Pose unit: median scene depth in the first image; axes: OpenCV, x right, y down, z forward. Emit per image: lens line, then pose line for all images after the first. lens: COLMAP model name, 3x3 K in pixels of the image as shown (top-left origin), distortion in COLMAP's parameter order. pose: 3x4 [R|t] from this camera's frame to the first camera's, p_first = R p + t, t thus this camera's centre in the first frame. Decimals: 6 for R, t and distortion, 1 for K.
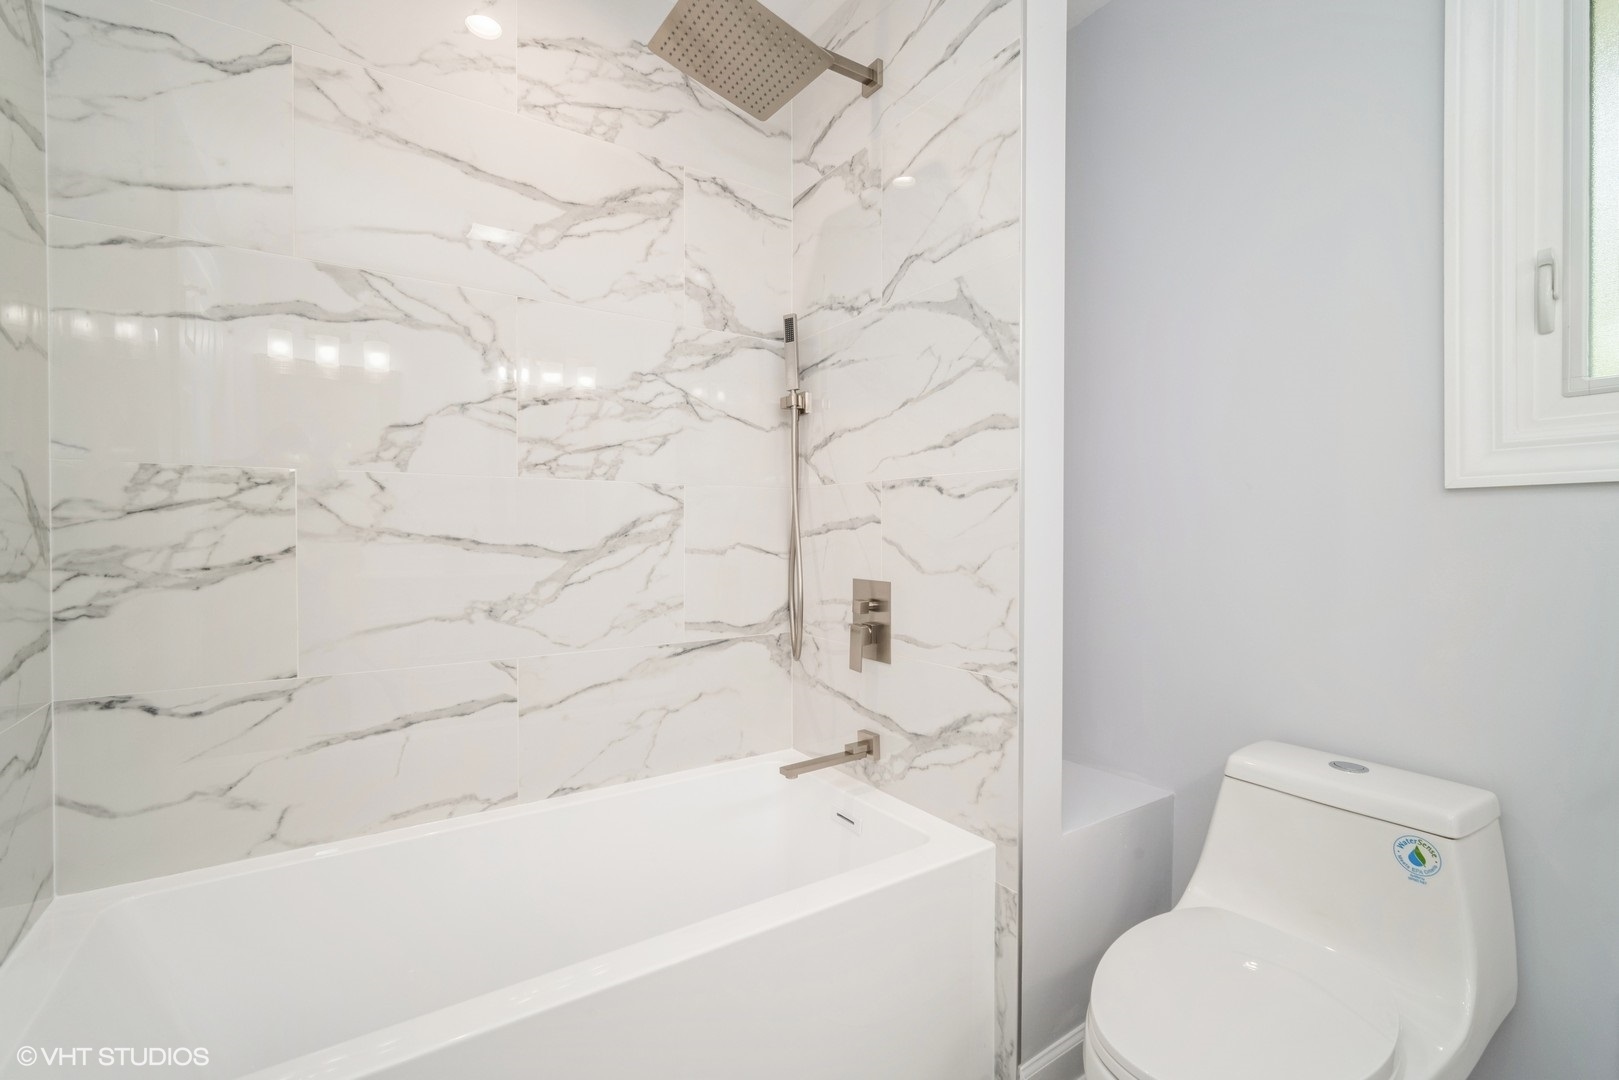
lens RADIAL K [[703.8, 0, 804.5], [0, 703.8, 534.4], [0, 0, 1]] dist [-0.000929, 0.000207]
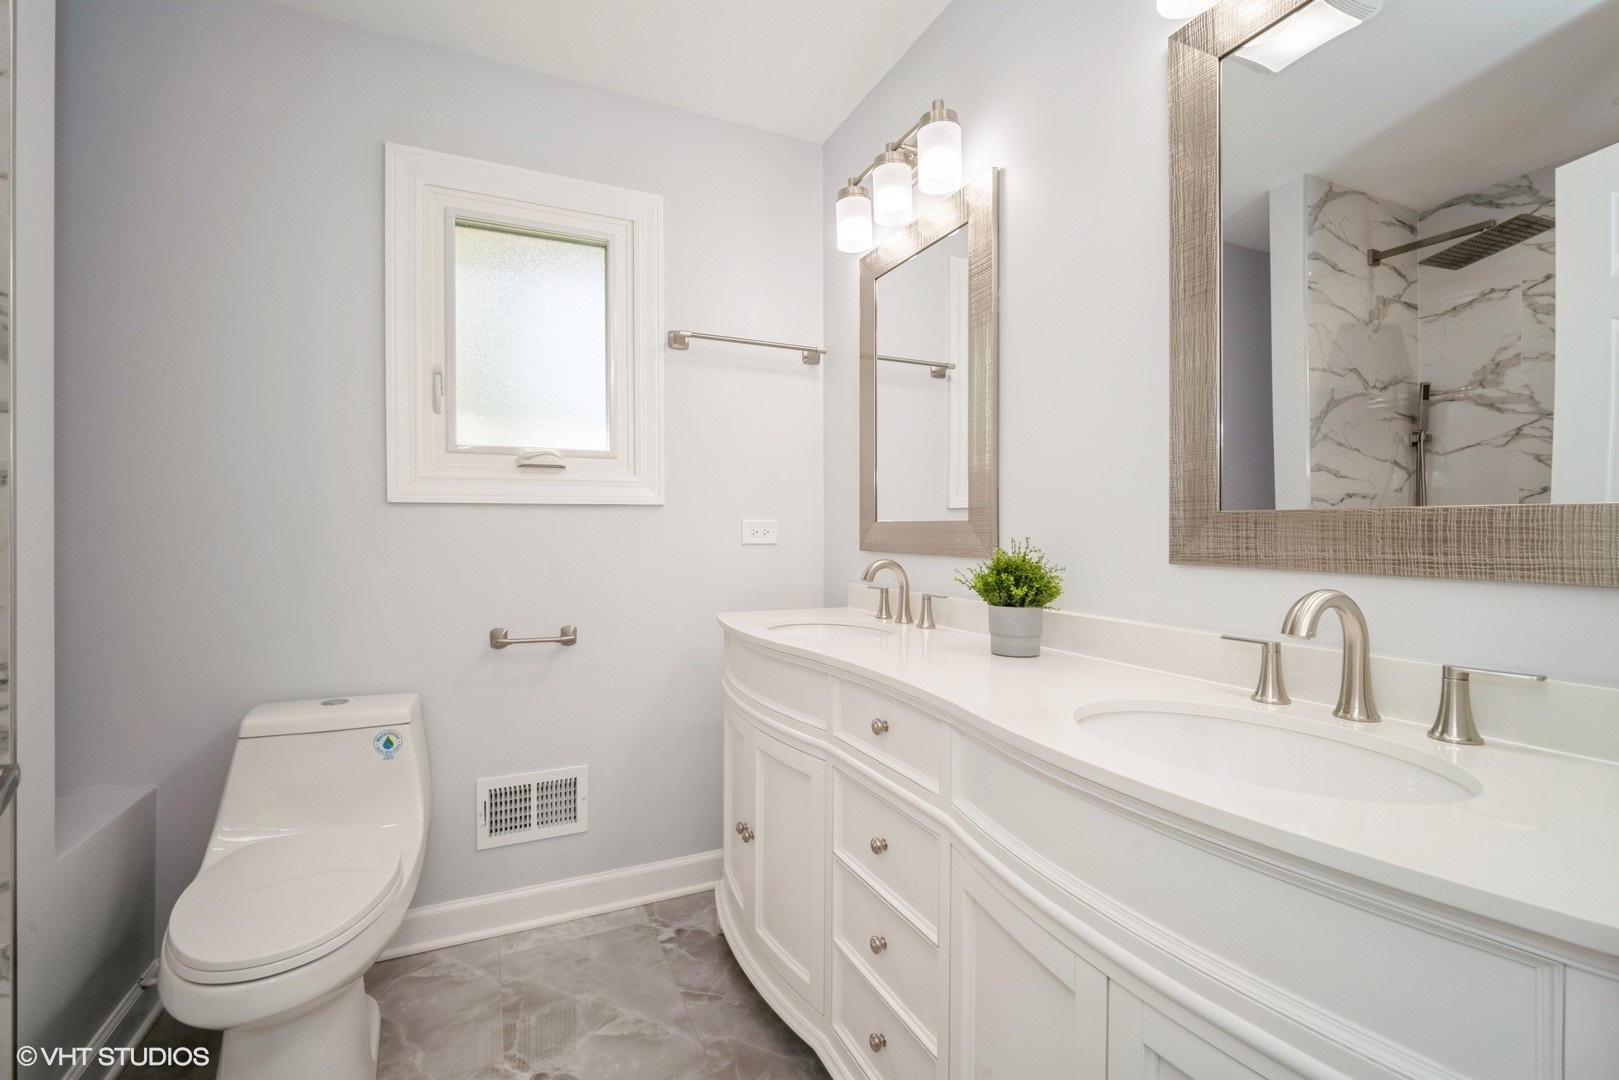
lens RADIAL K [[703.8, 0, 804.5], [0, 703.8, 534.4], [0, 0, 1]] dist [-0.000929, 0.000207]
pose [[0.167554, -0.004543, 0.985852, -0.457349], [0.006295, 0.999974, 0.003538, 0.003425], [-0.985843, 0.005613, 0.167578, -0.145176]]
